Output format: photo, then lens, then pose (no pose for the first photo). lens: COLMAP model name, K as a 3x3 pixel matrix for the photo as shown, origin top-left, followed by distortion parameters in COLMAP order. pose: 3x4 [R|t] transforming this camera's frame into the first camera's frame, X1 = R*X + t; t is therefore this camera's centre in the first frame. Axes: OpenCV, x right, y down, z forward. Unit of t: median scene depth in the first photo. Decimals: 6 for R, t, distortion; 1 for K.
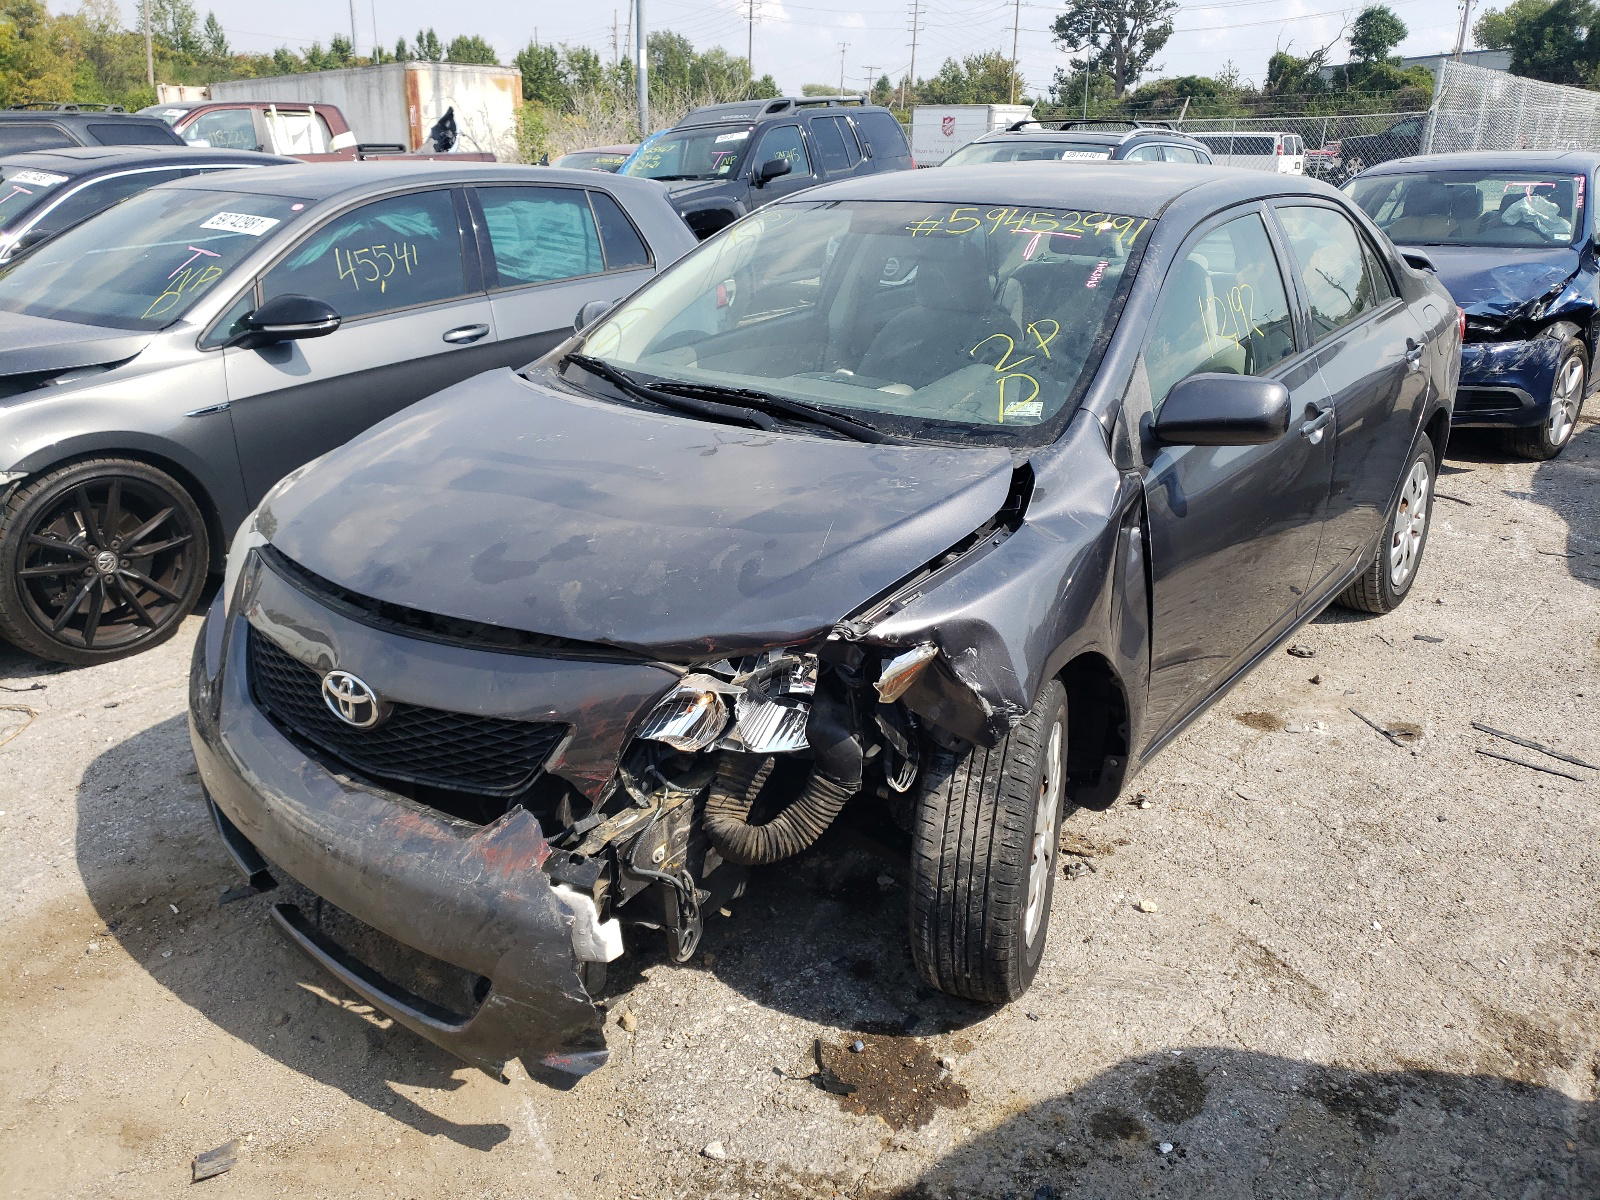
lens RADIAL K [[1211.0, 0, 800.0], [0, 1211.0, 600.0], [0, 0, 1]] dist [-0.003617, -0.000234]
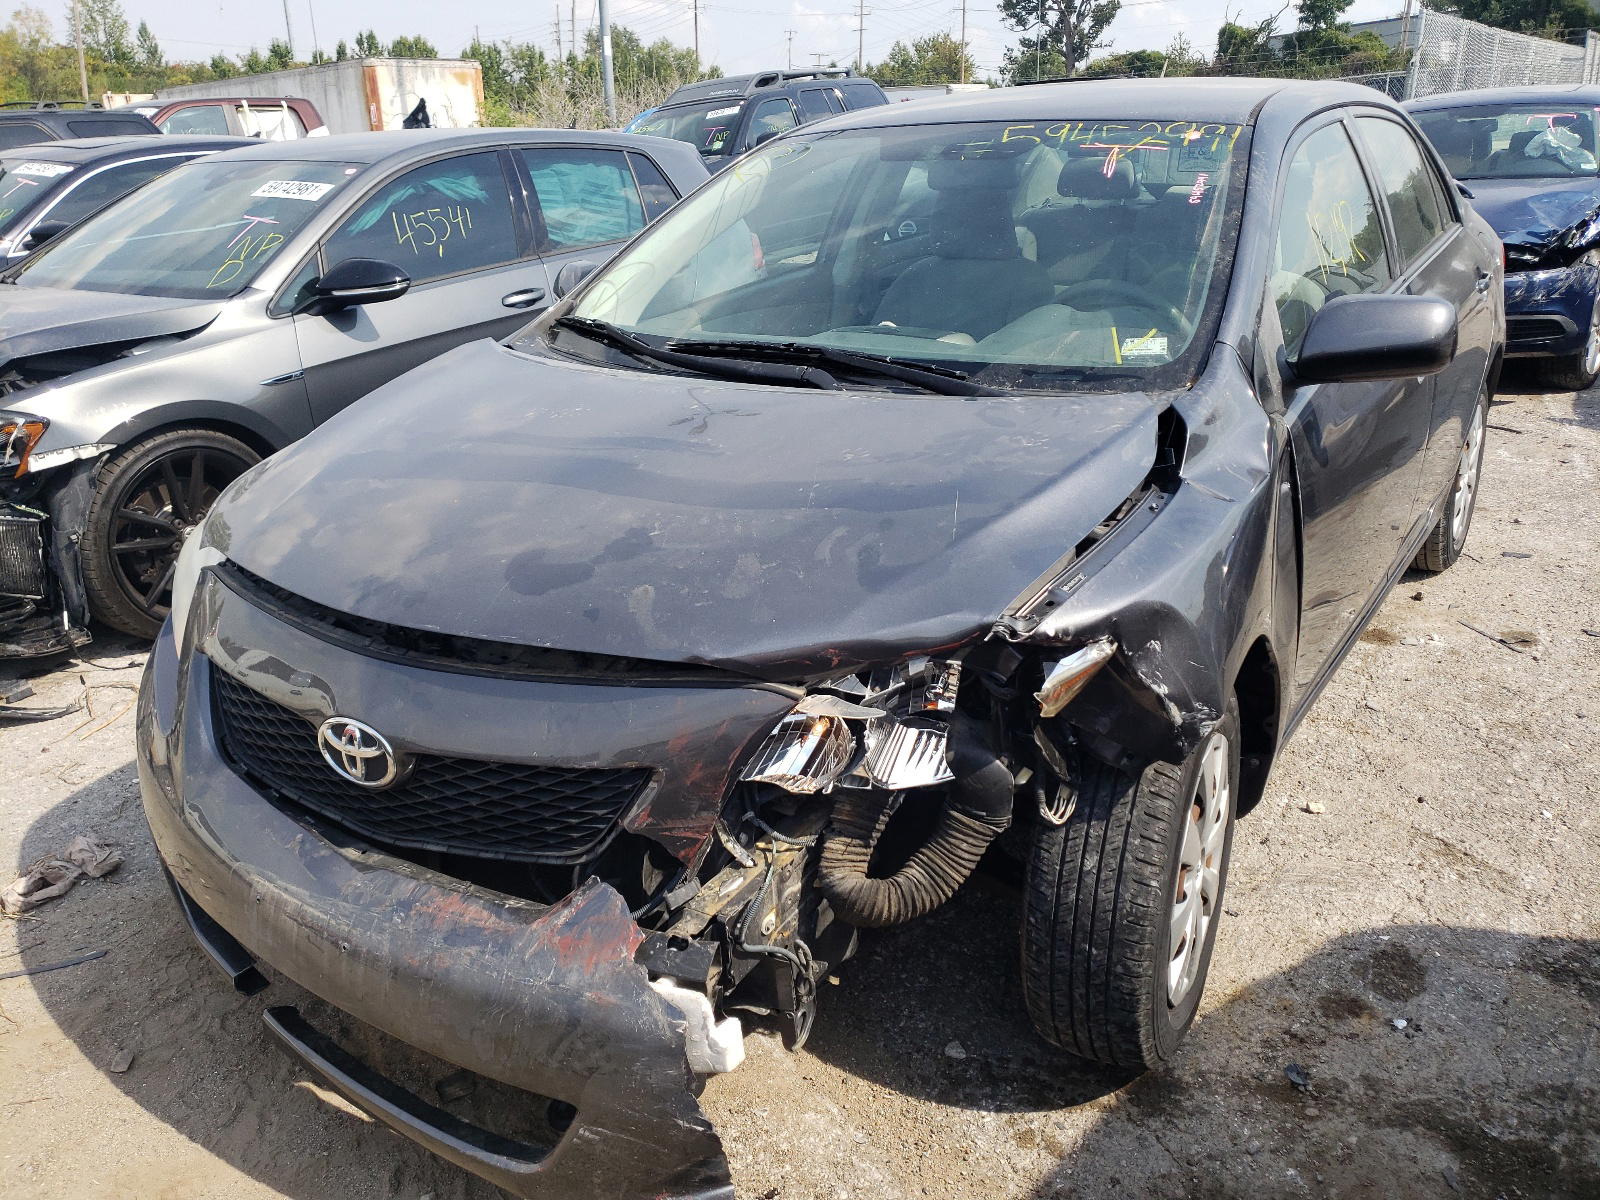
lens RADIAL K [[1220.7, 0, 799.9], [0, 1220.7, 623.2], [0, 0, 1]] dist [0.010527, -0.002920]
pose [[0.997038, -0.057623, 0.050931, -0.125341], [0.056259, 0.998029, 0.027813, -0.007228], [-0.052434, -0.024865, 0.998315, 0.205236]]
